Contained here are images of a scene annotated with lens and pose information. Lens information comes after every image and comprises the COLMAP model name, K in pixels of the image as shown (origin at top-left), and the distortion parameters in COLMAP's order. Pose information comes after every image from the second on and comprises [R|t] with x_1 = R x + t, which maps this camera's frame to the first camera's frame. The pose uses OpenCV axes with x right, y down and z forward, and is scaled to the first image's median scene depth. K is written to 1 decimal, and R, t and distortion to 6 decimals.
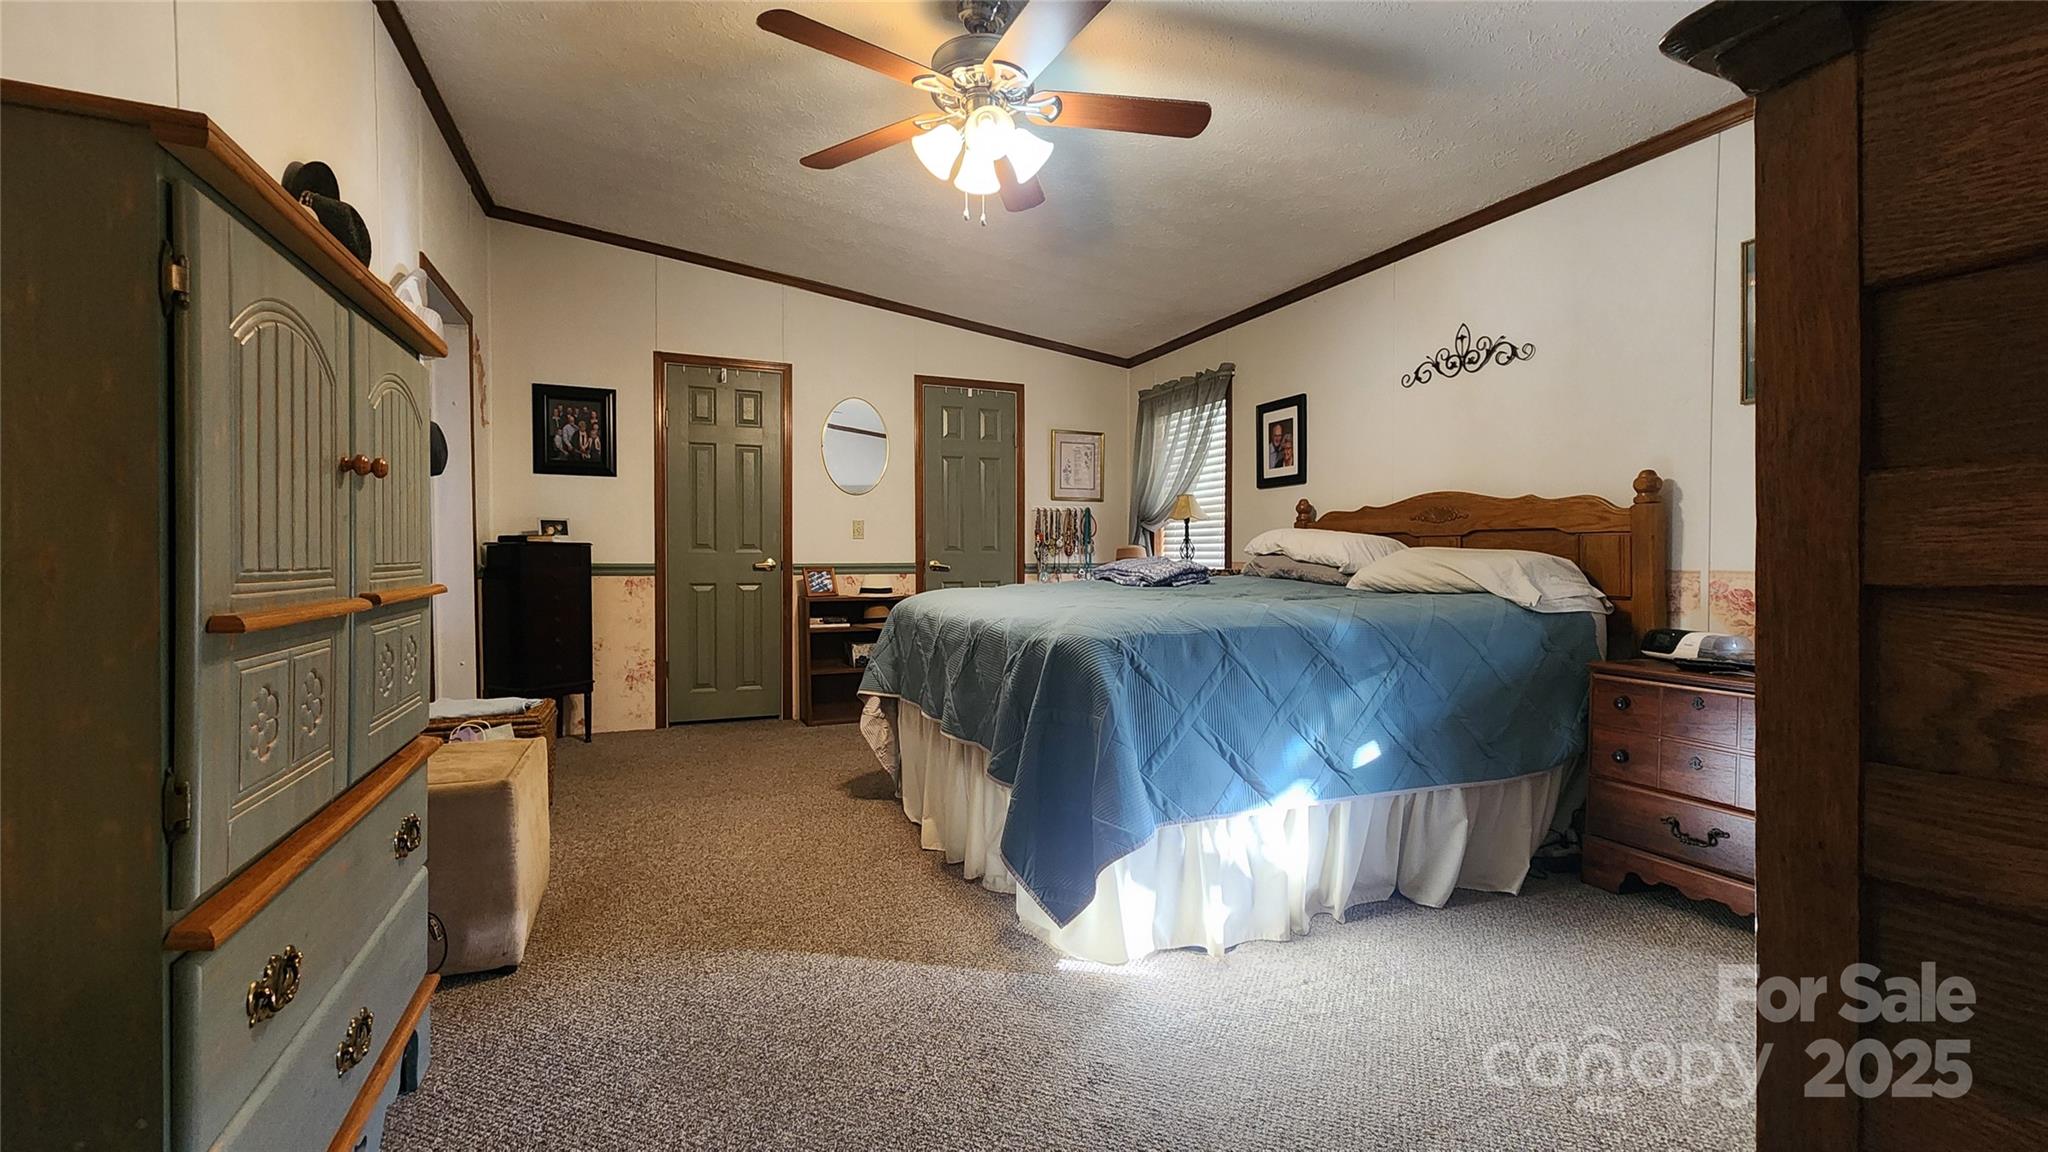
lens RADIAL K [[852.0, 0, 1010.3], [0, 852.0, 561.2], [0, 0, 1]] dist [0.002987, -0.000828]
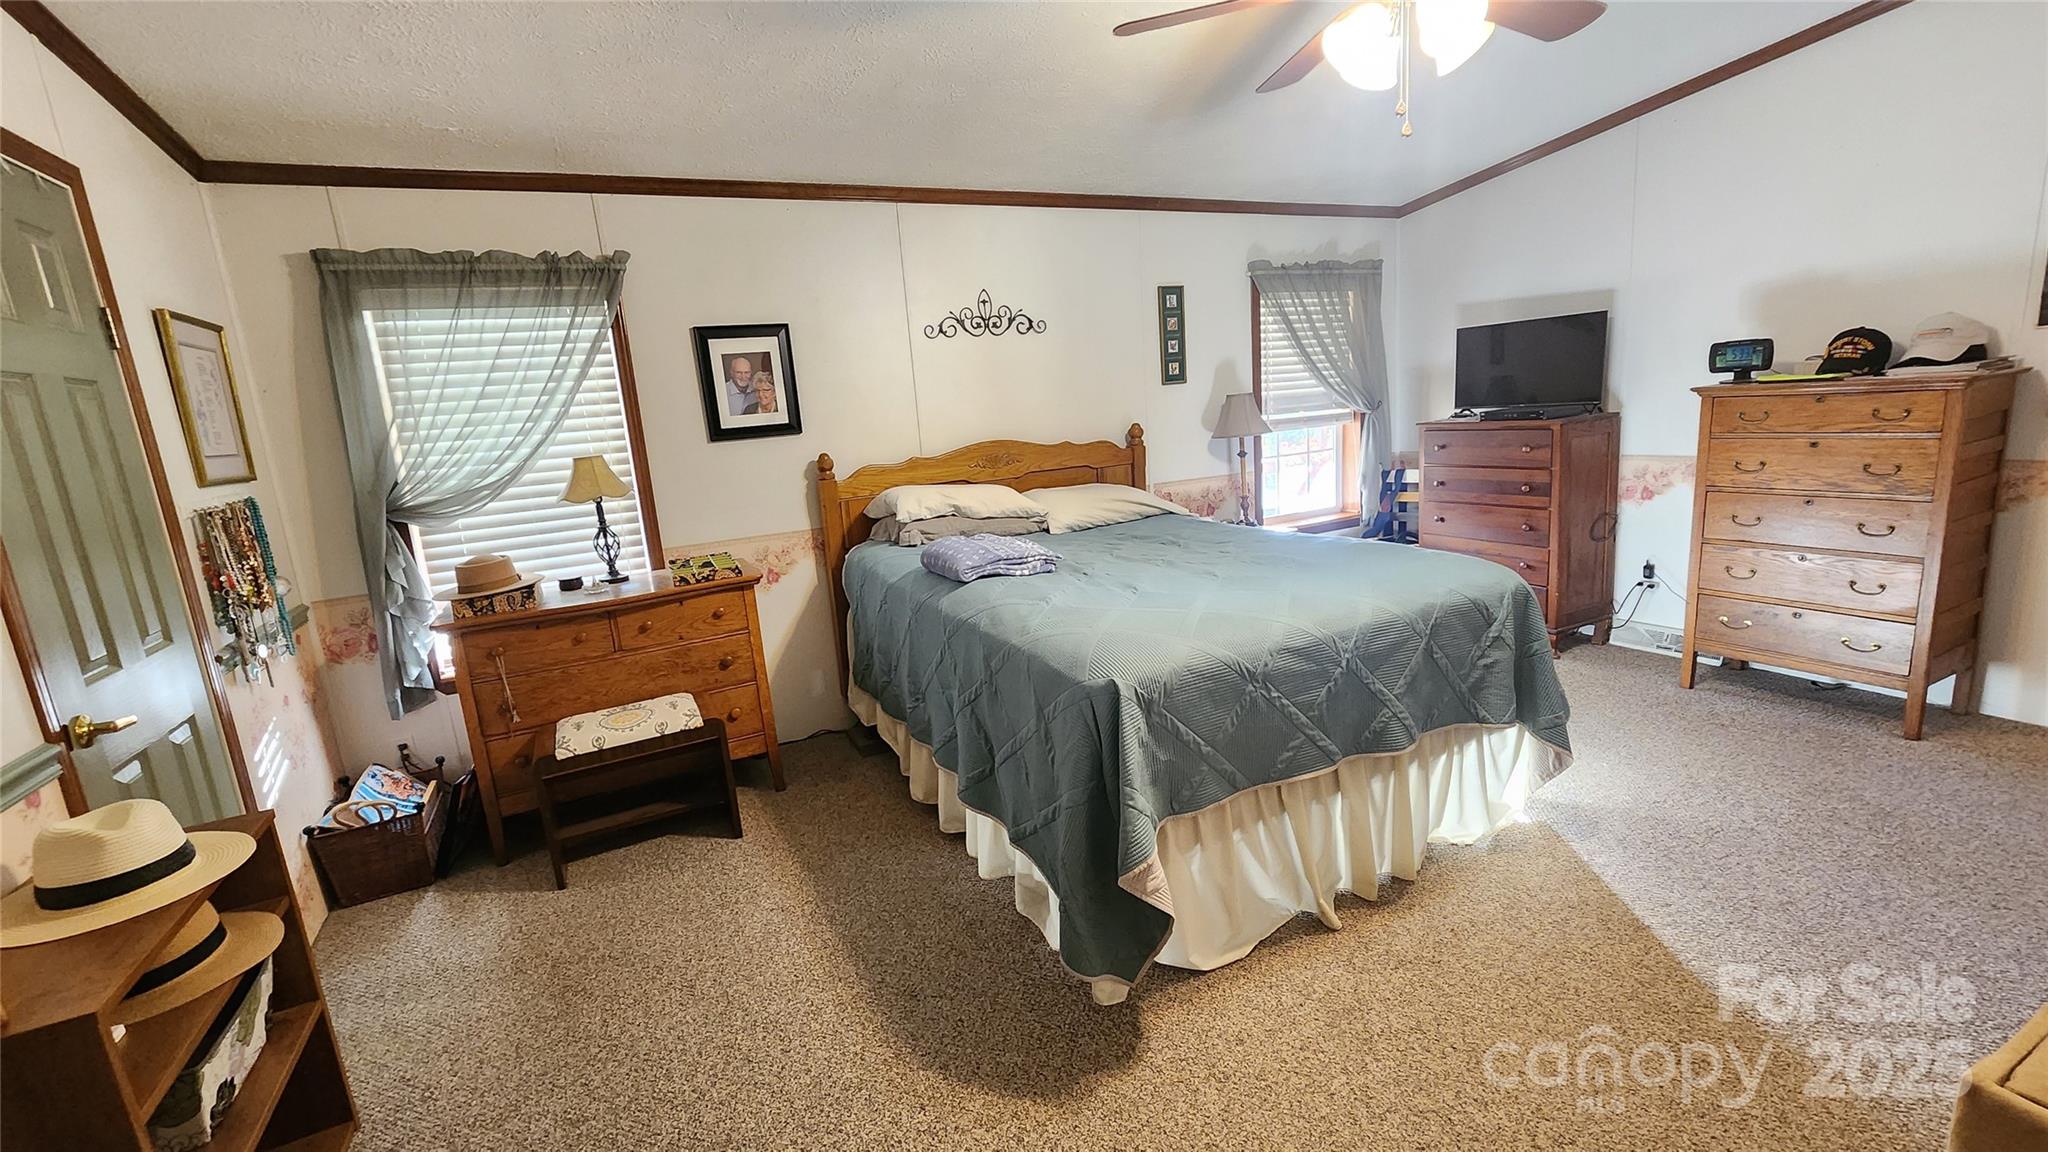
lens RADIAL K [[852.0, 0, 1017.4], [0, 852.0, 565.4], [0, 0, 1]] dist [0.002987, -0.000828]
pose [[-0.073537, -0.180872, 0.980754, -0.651519], [0.084966, 0.978704, 0.186865, -0.132020], [-0.993667, 0.097072, -0.056603, 1.080905]]
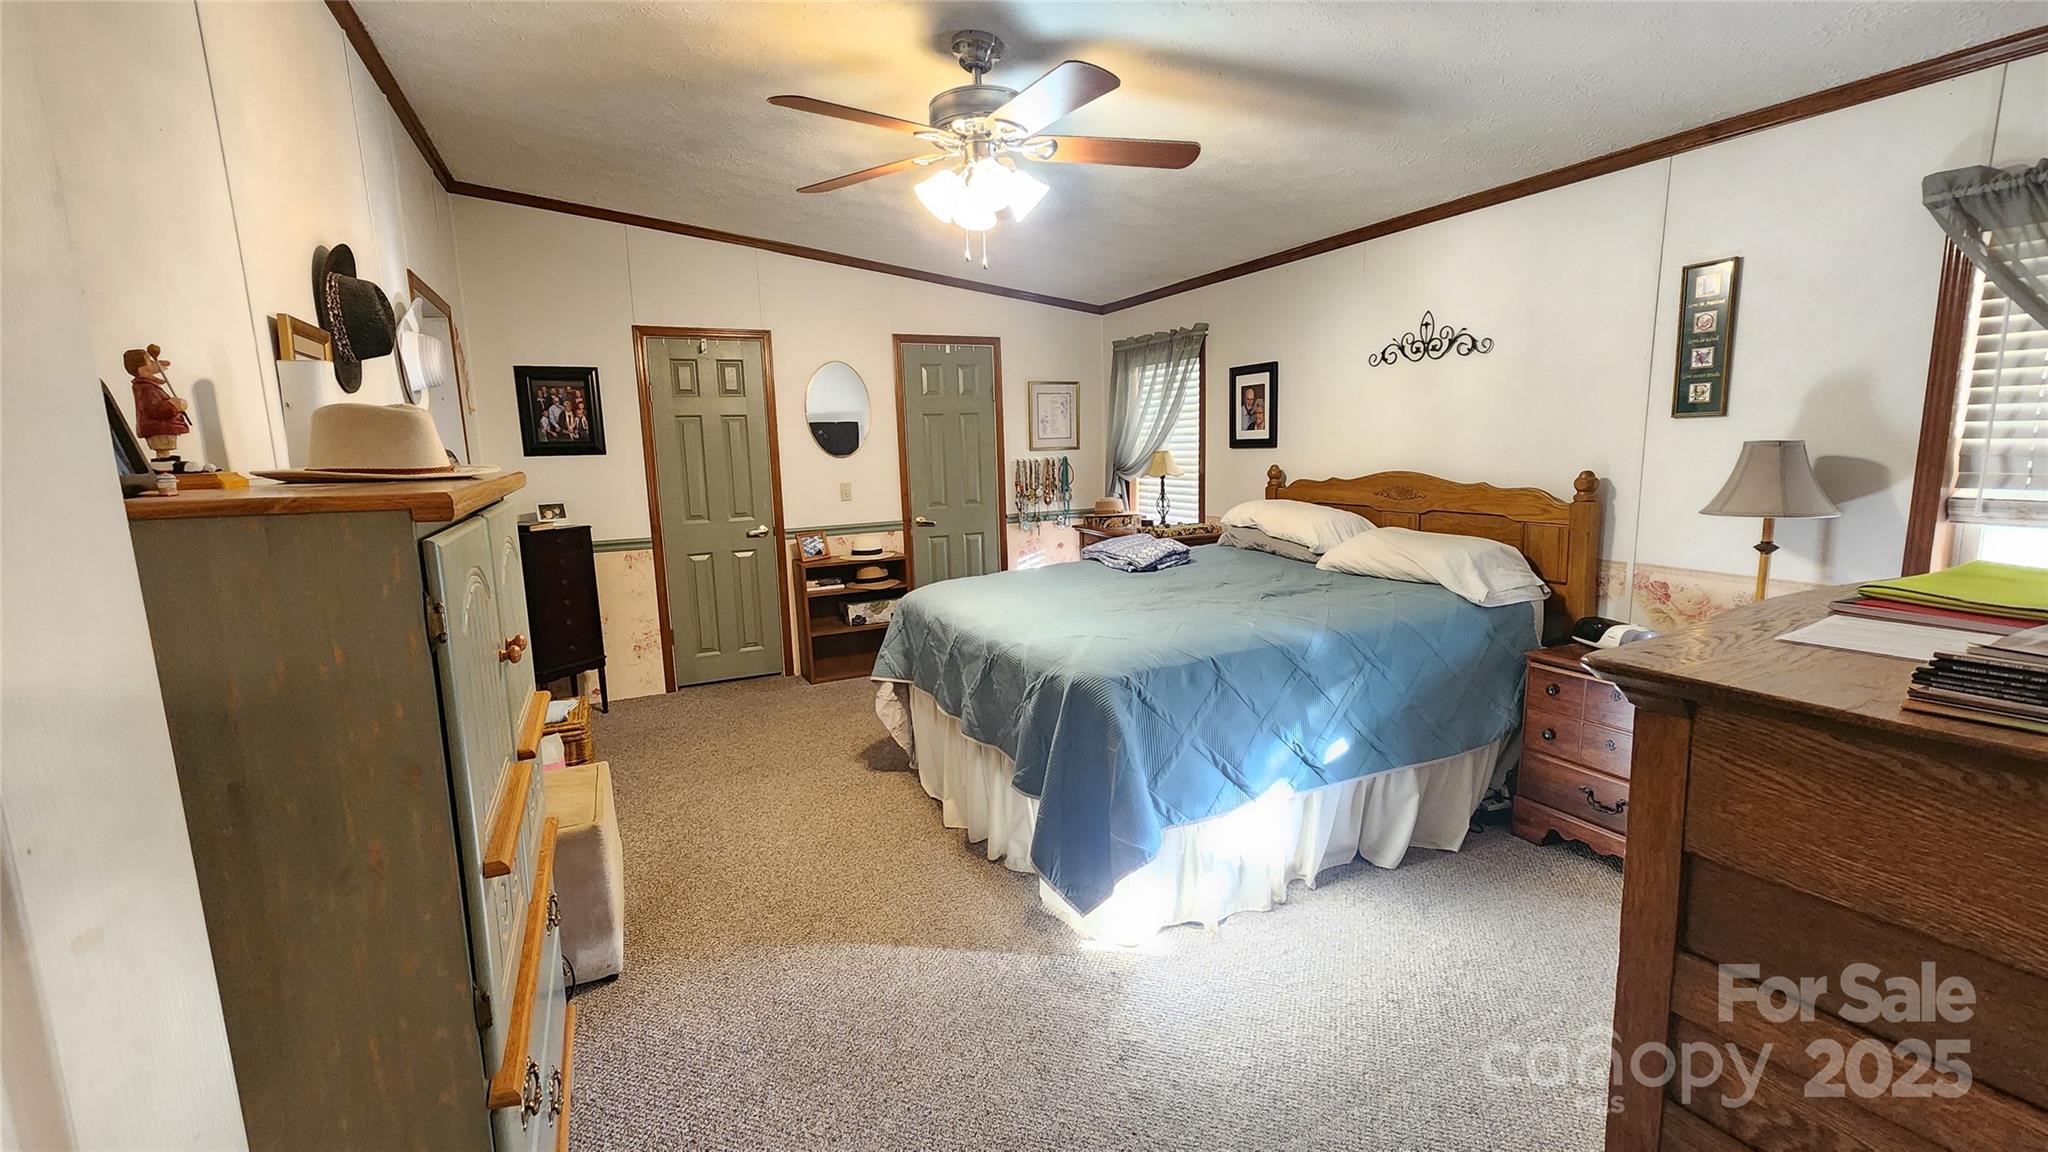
lens RADIAL K [[852.0, 0, 1009.4], [0, 852.0, 561.4], [0, 0, 1]] dist [0.002987, -0.000828]
pose [[0.998335, -0.037067, 0.044196, -0.045671], [0.030829, 0.990461, 0.134304, -0.132605], [-0.048753, -0.132718, 0.989954, -0.062180]]
